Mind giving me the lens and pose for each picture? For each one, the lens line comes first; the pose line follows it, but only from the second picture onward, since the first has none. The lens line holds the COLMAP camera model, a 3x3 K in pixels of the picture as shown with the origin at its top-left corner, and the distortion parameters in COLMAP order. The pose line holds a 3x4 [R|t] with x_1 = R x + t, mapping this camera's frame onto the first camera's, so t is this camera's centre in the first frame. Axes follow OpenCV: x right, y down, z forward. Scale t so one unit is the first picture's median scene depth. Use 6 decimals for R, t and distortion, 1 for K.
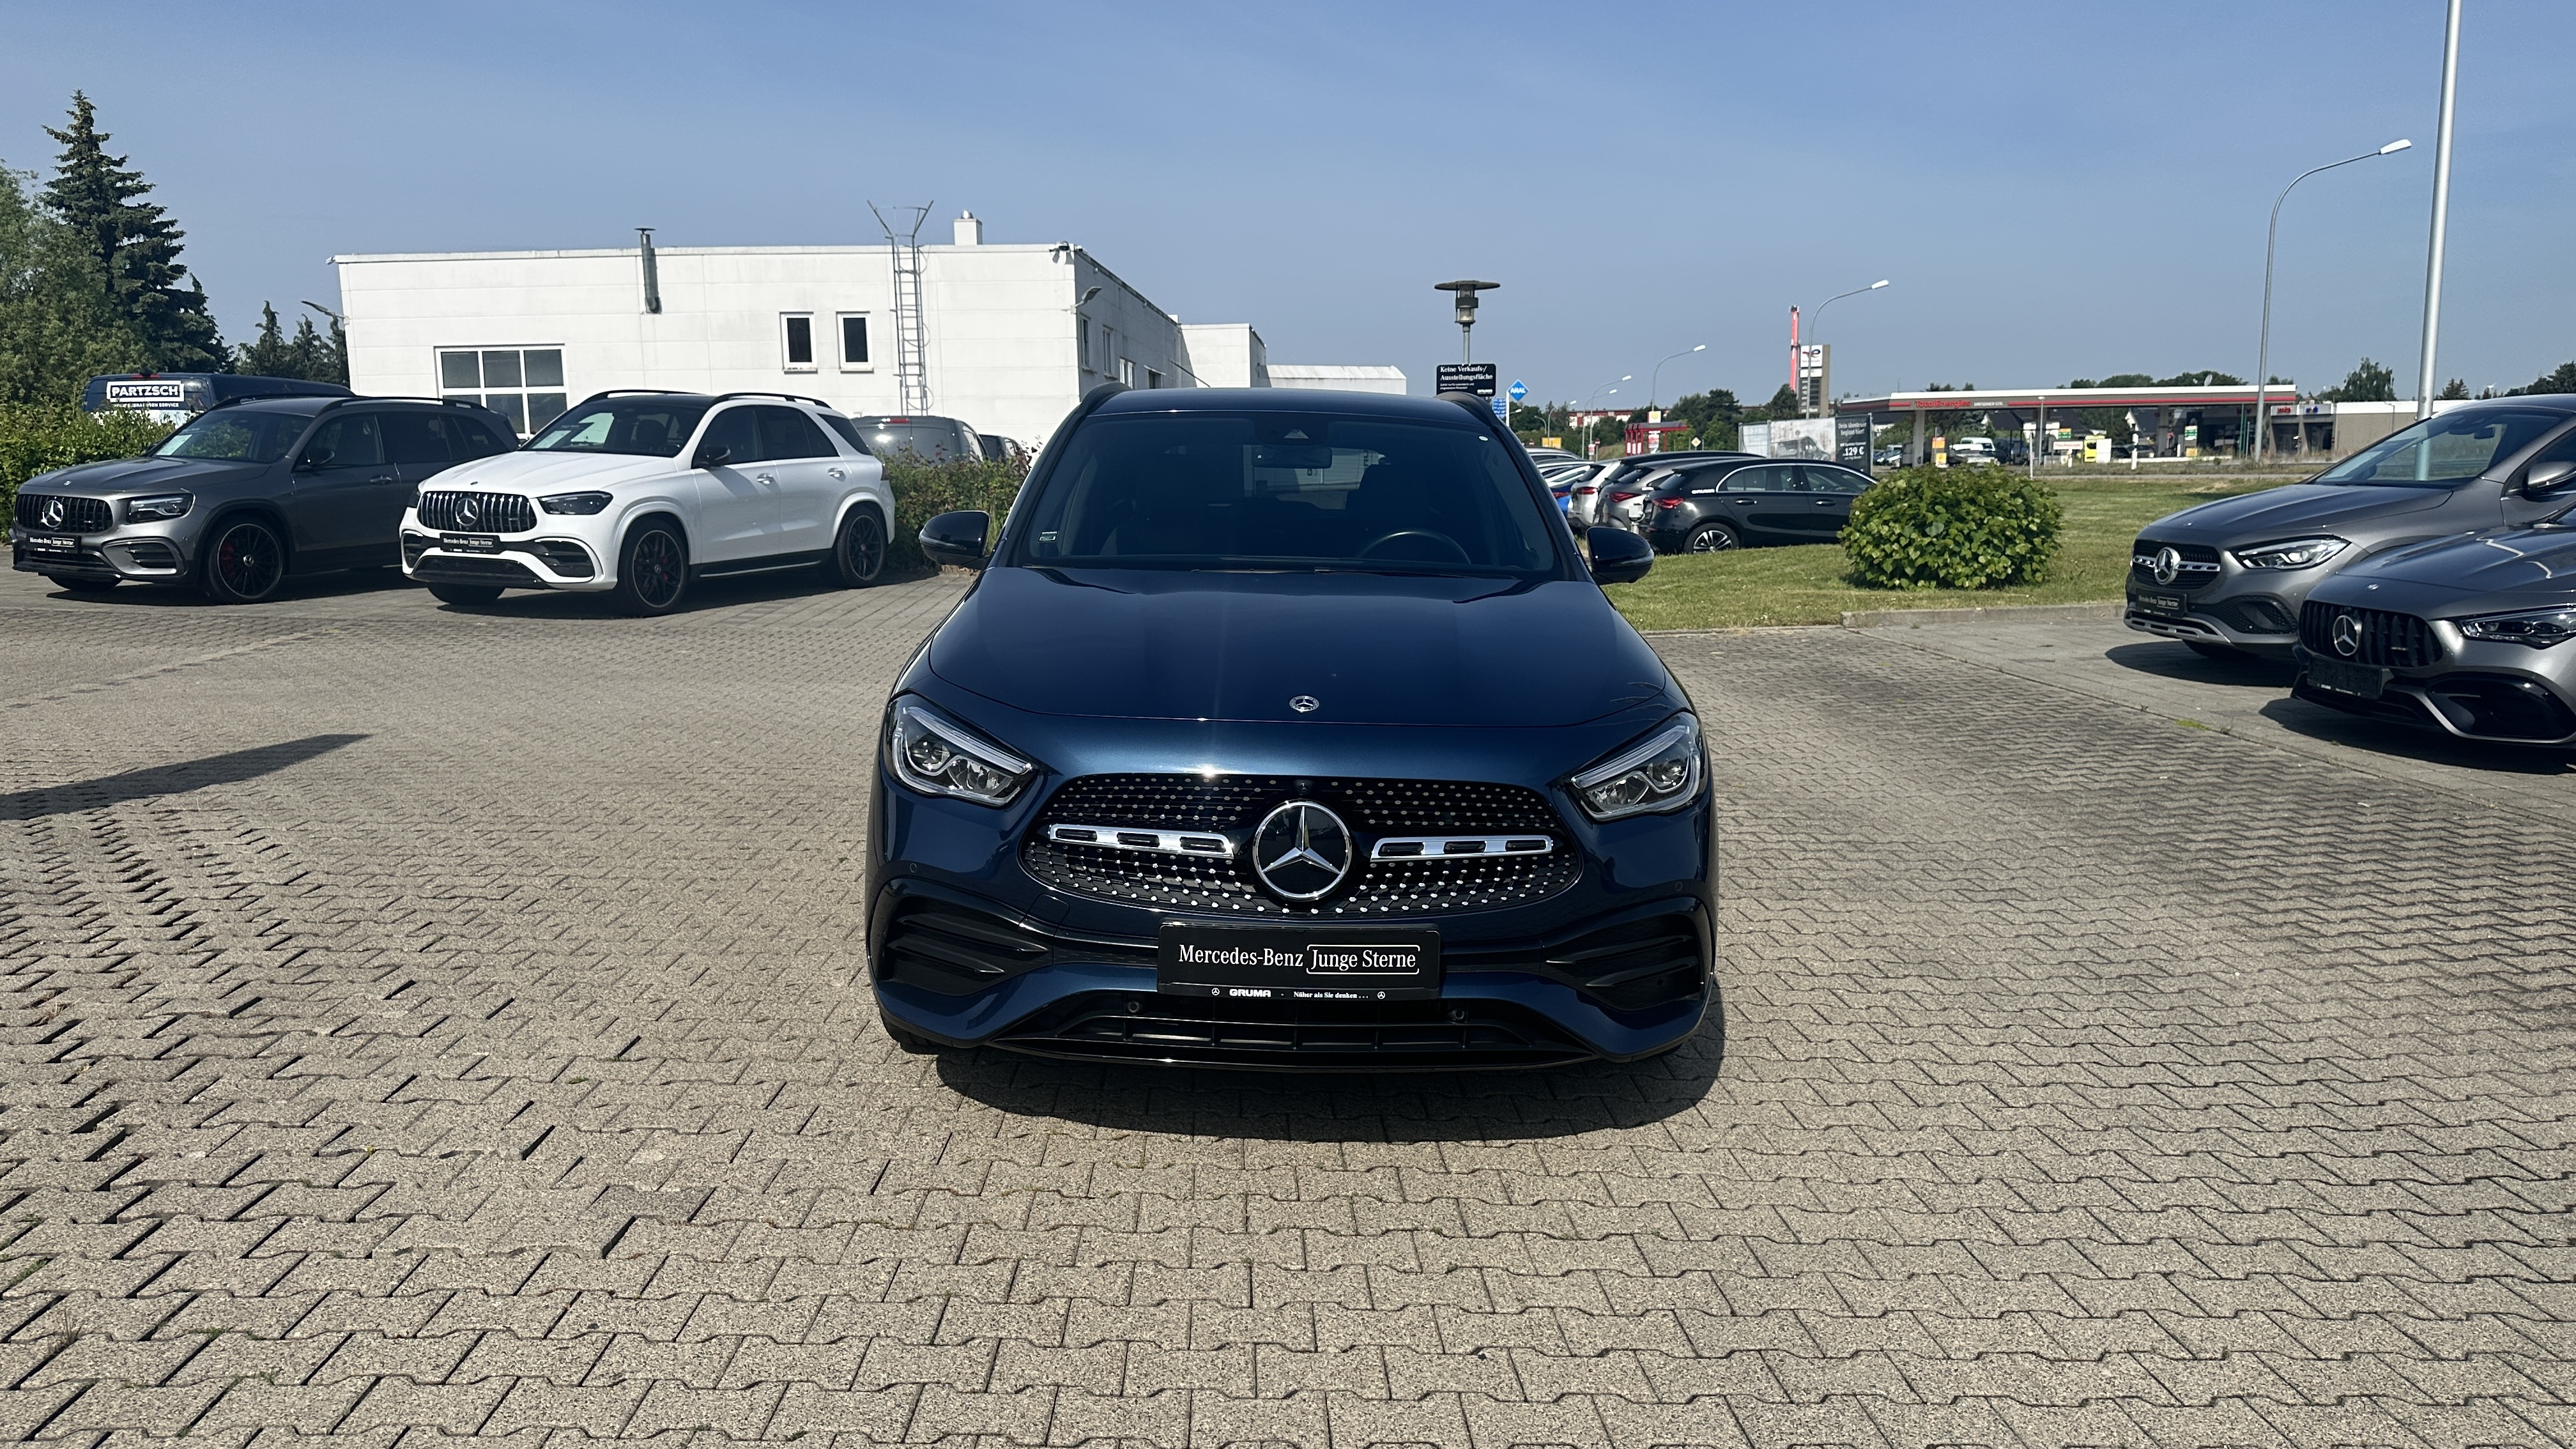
lens RADIAL K [[1804.5, 0, 1250.9], [0, 1804.5, 686.5], [0, 0, 1]] dist [0.052880, -0.064873]
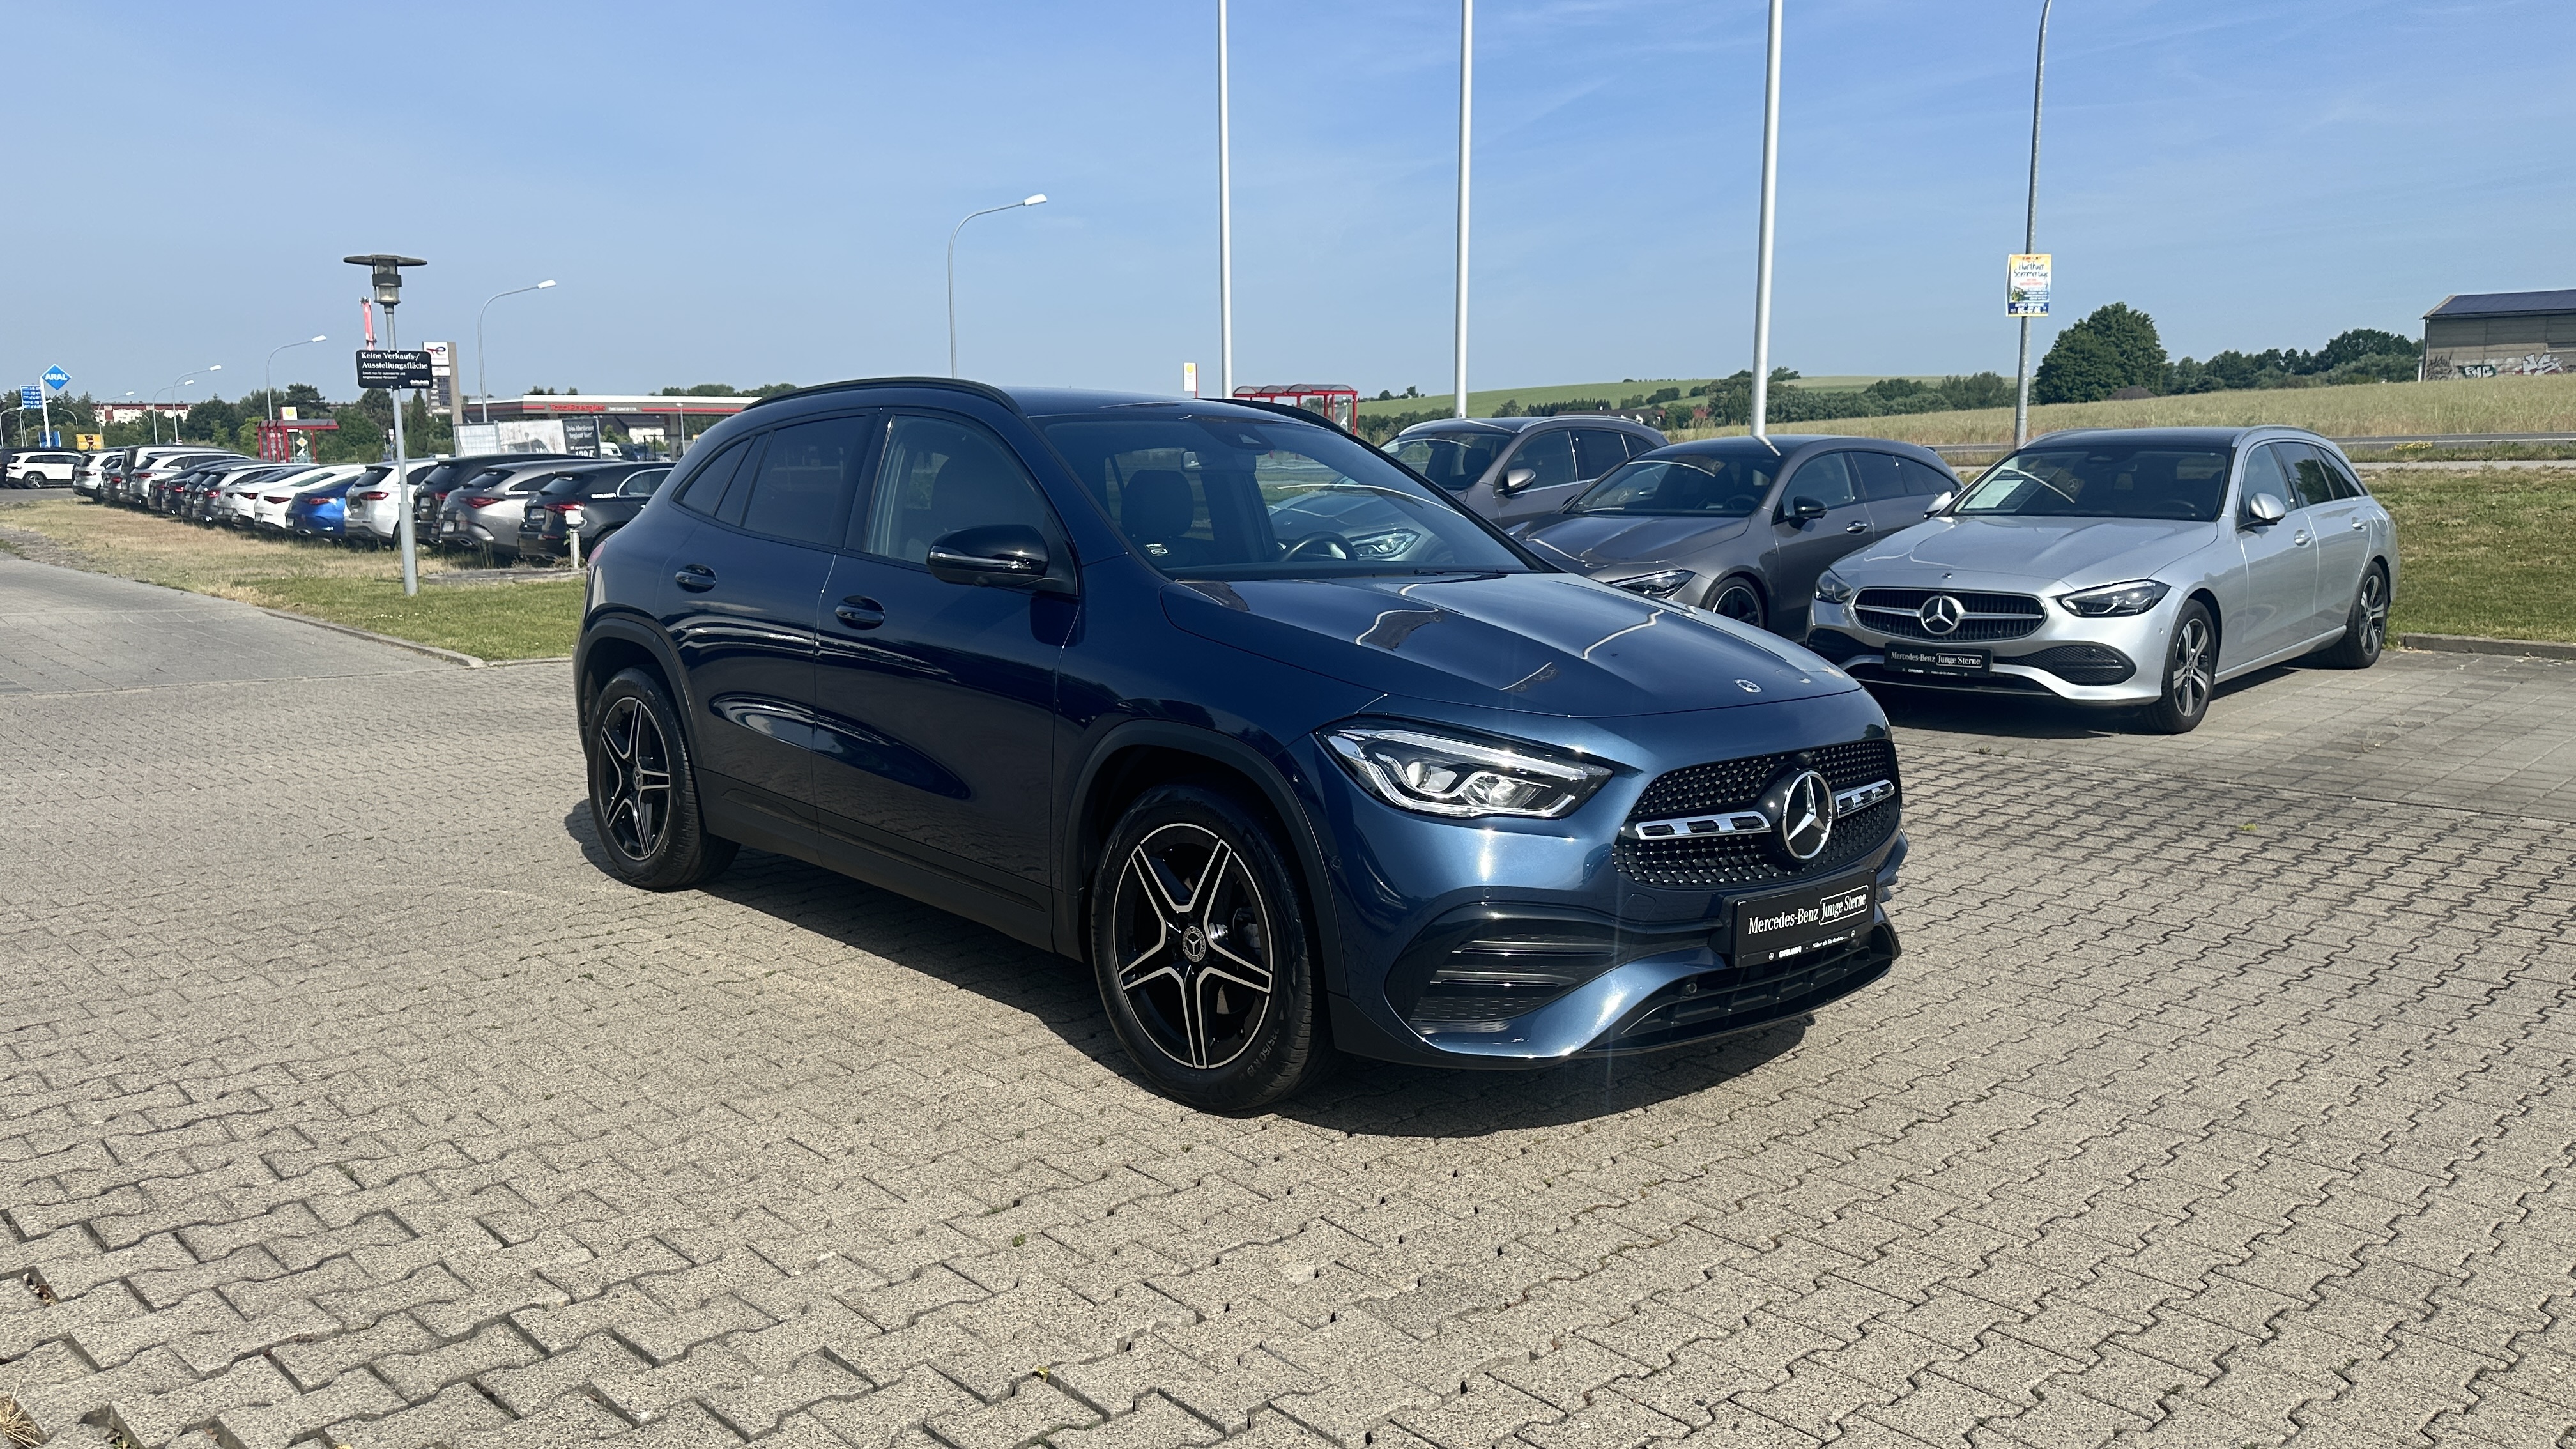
lens RADIAL K [[1804.5, 0, 1280.9], [0, 1804.5, 717.3], [0, 0, 1]] dist [0.052880, -0.064873]
pose [[0.737069, -0.091687, 0.669569, -0.703360], [0.082101, 0.995564, 0.045949, -0.035091], [-0.670812, 0.021104, 0.741327, 0.288582]]
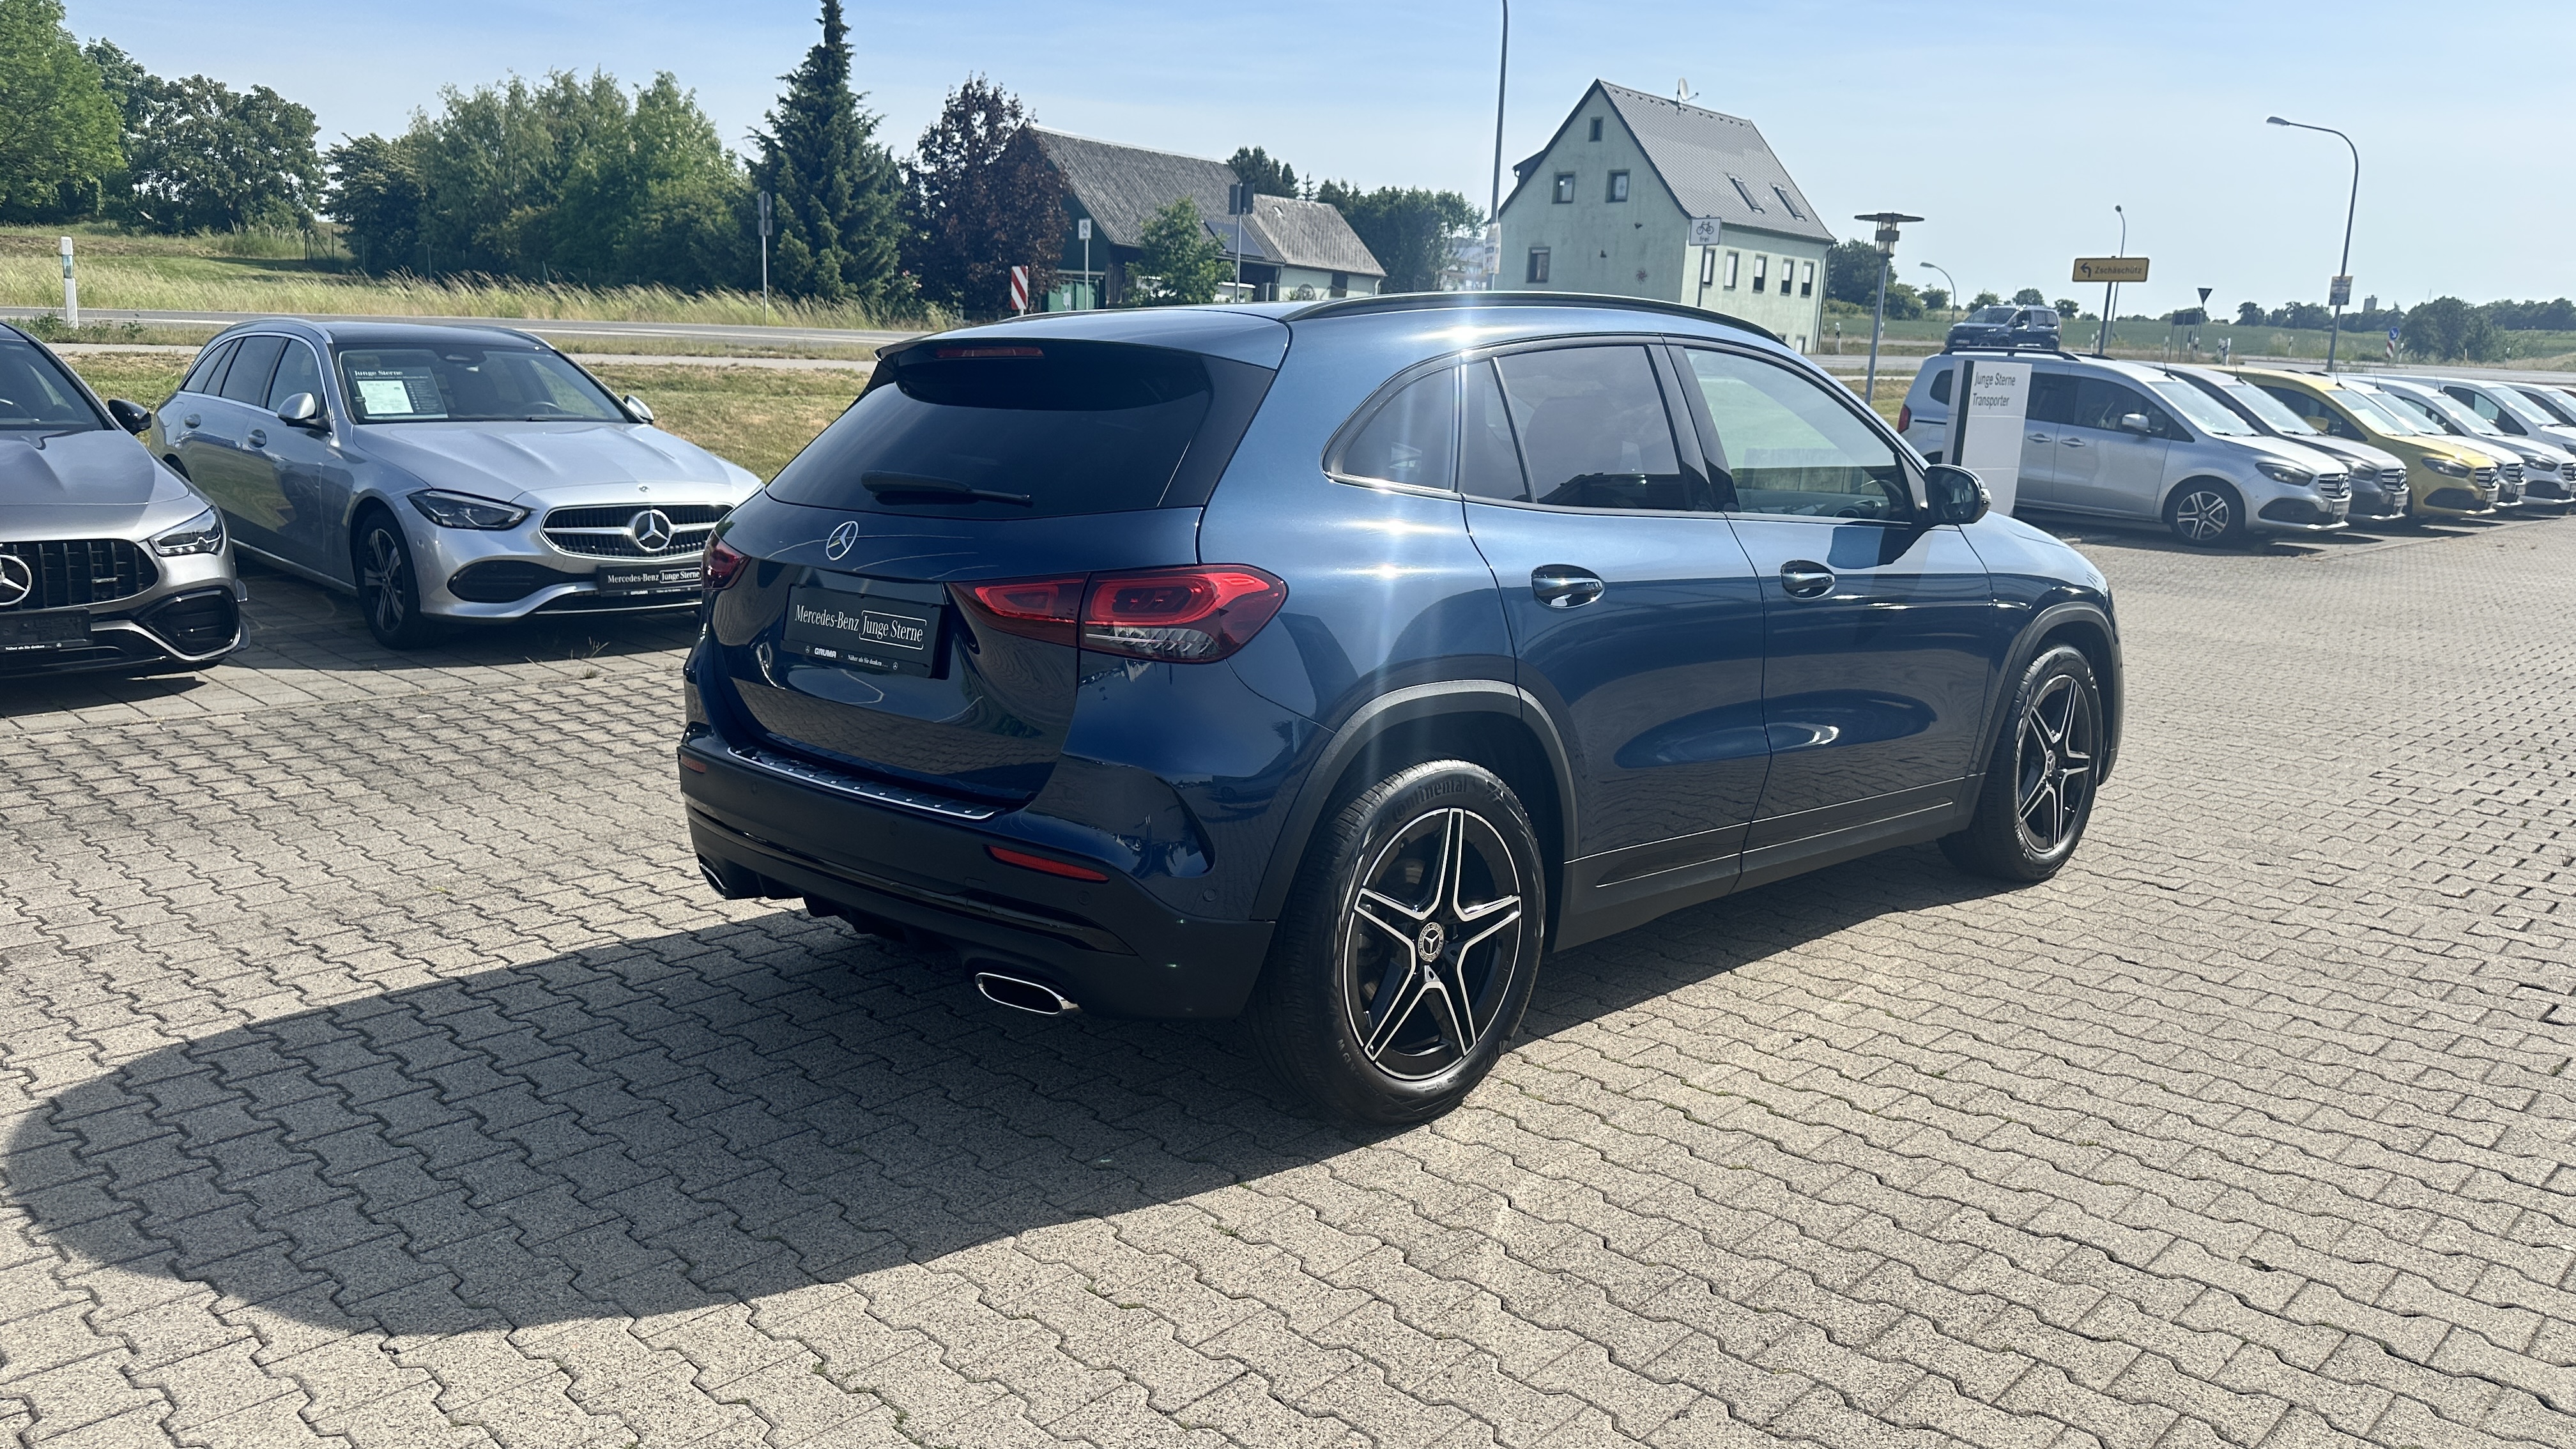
lens RADIAL K [[1804.5, 0, 1305.0], [0, 1804.5, 699.7], [0, 0, 1]] dist [0.052880, -0.064873]
pose [[-0.695420, -0.139667, 0.704900, -0.662819], [0.065411, 0.964555, 0.255645, -0.262518], [-0.715621, 0.223889, -0.661635, 2.057131]]
